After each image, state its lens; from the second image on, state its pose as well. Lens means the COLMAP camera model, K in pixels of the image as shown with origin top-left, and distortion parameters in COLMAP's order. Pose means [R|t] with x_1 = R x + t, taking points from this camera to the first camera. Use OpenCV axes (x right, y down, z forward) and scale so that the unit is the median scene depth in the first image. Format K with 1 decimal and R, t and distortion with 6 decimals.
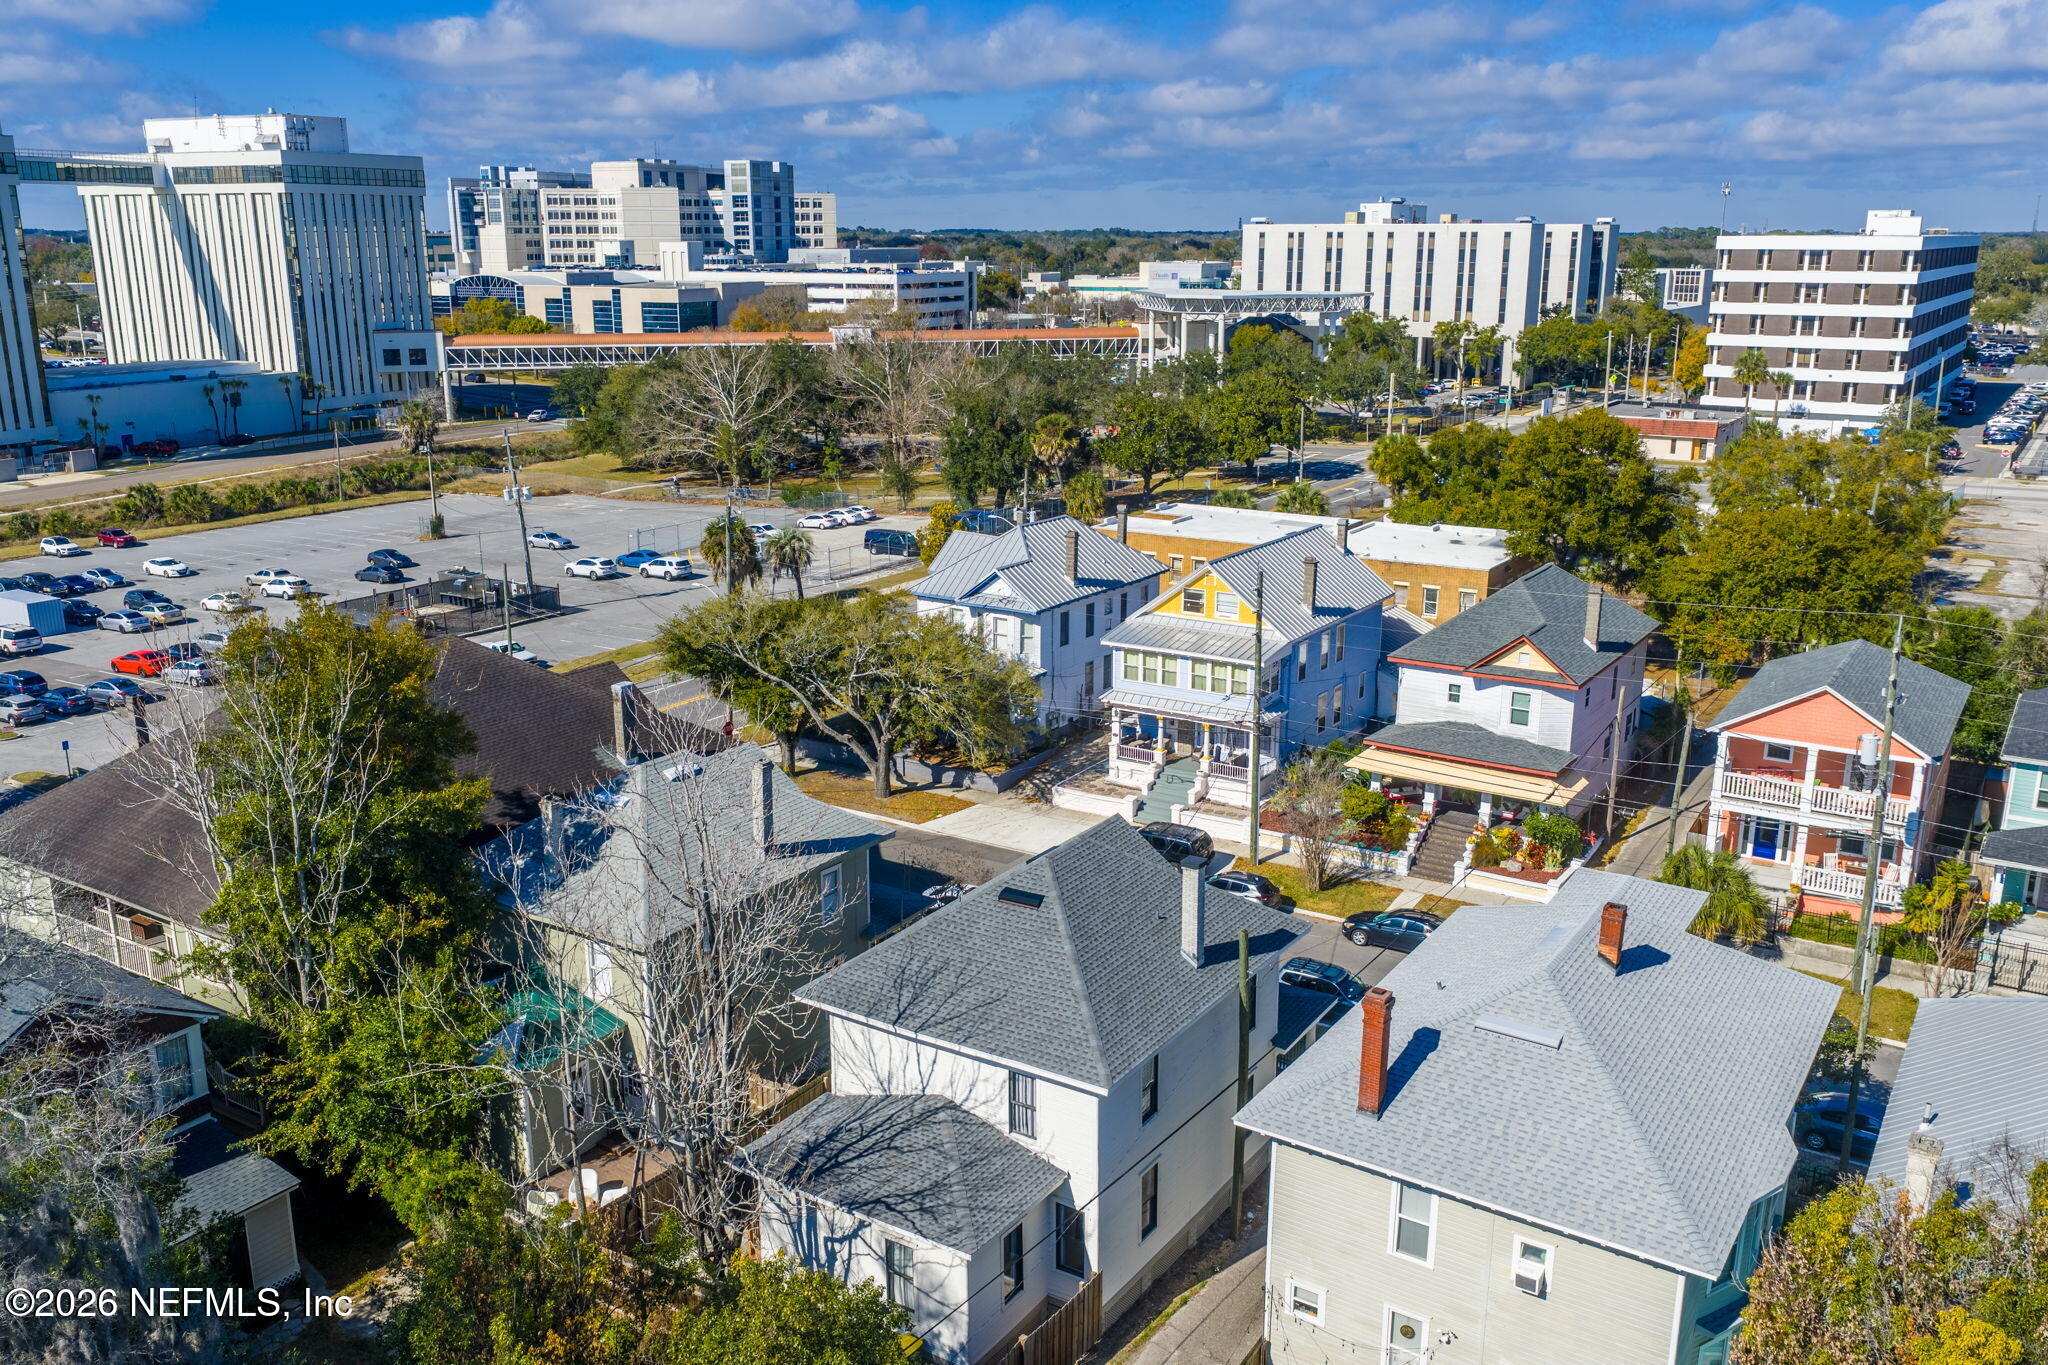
lens RADIAL K [[1685.5, 0, 1031.5], [0, 1685.5, 703.7], [0, 0, 1]] dist [0.015782, -0.028723]
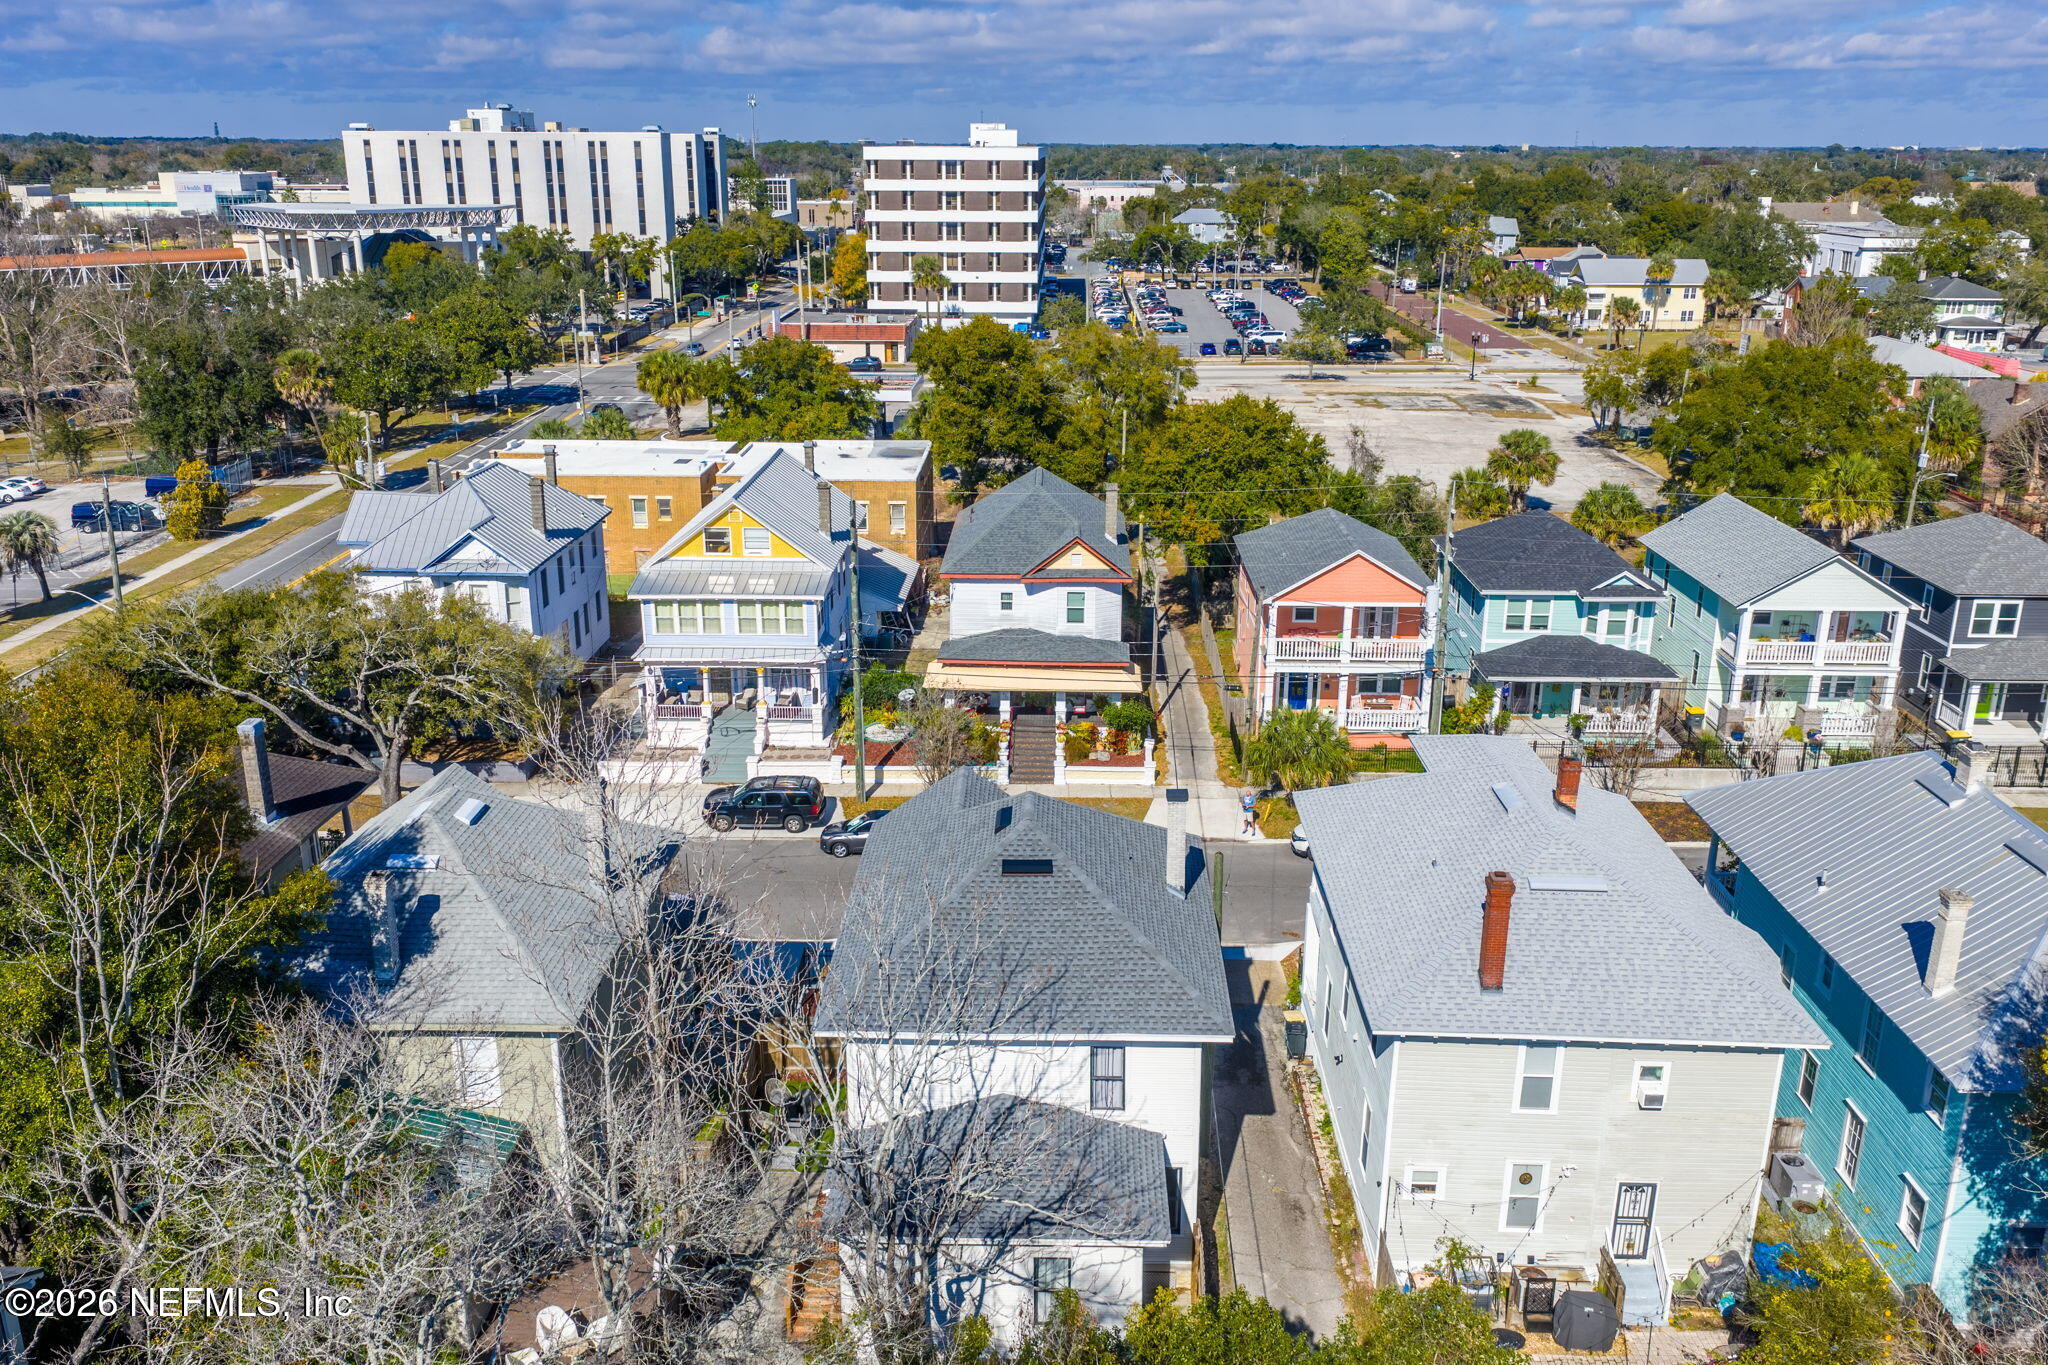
lens RADIAL K [[1685.5, 0, 1031.5], [0, 1685.5, 703.7], [0, 0, 1]] dist [0.015782, -0.028723]
pose [[0.851609, -0.160389, 0.499036, -0.227800], [0.135526, 0.987038, 0.085955, -0.027121], [-0.506354, -0.005567, 0.862308, 0.097205]]
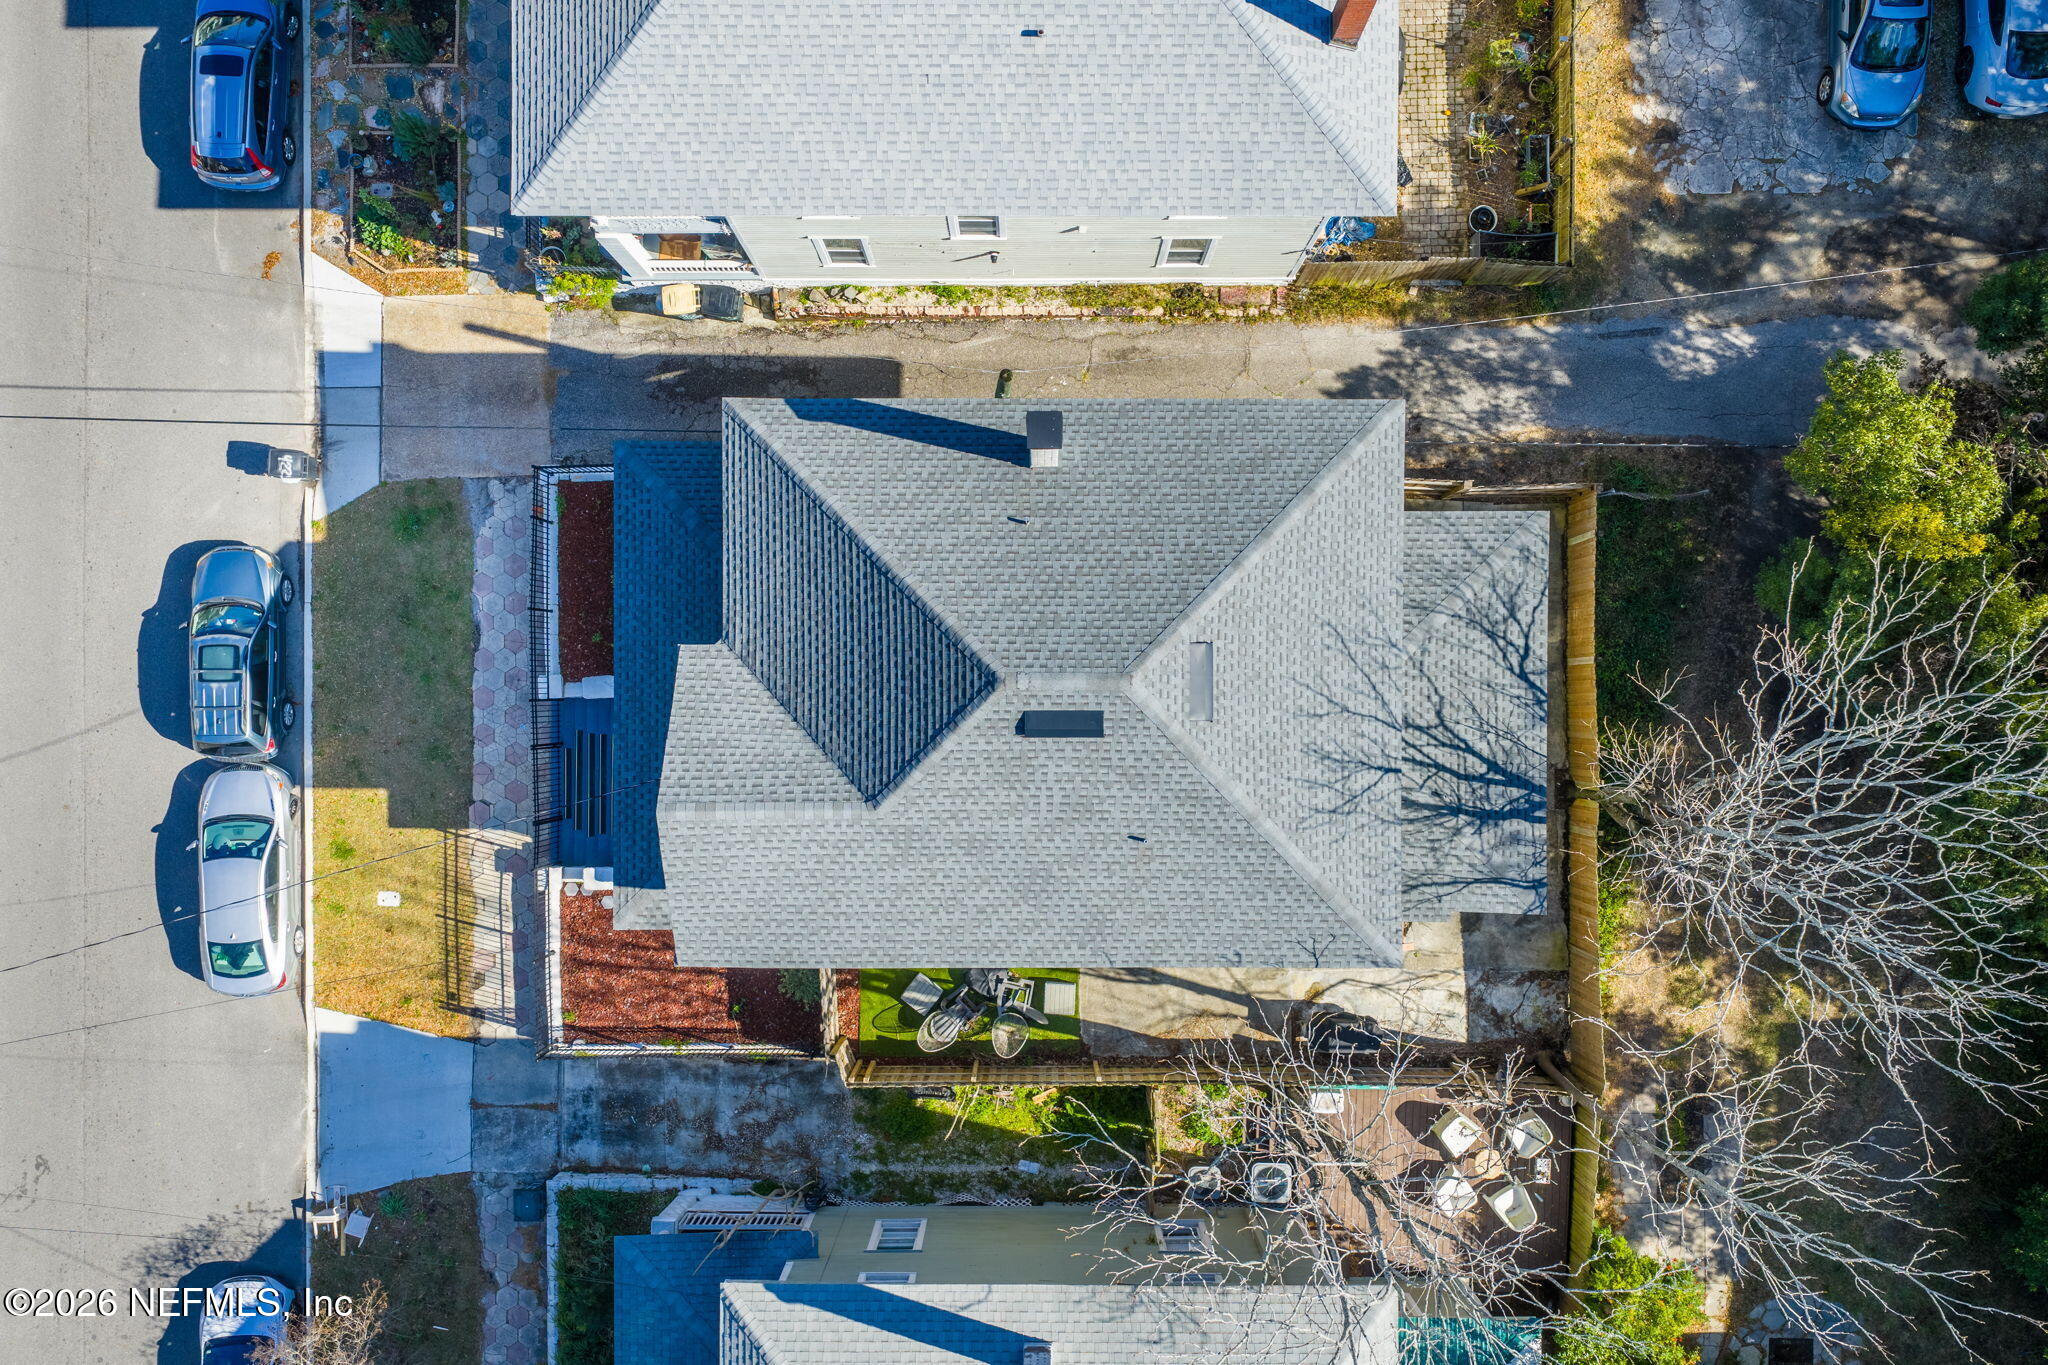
lens RADIAL K [[1685.5, 0, 1031.5], [0, 1685.5, 703.7], [0, 0, 1]] dist [0.015782, -0.028723]
pose [[-0.544493, -0.838765, 0.000406, 0.010333], [0.223909, -0.144887, 0.963780, -0.237496], [-0.808327, 0.524863, 0.266697, 0.447286]]
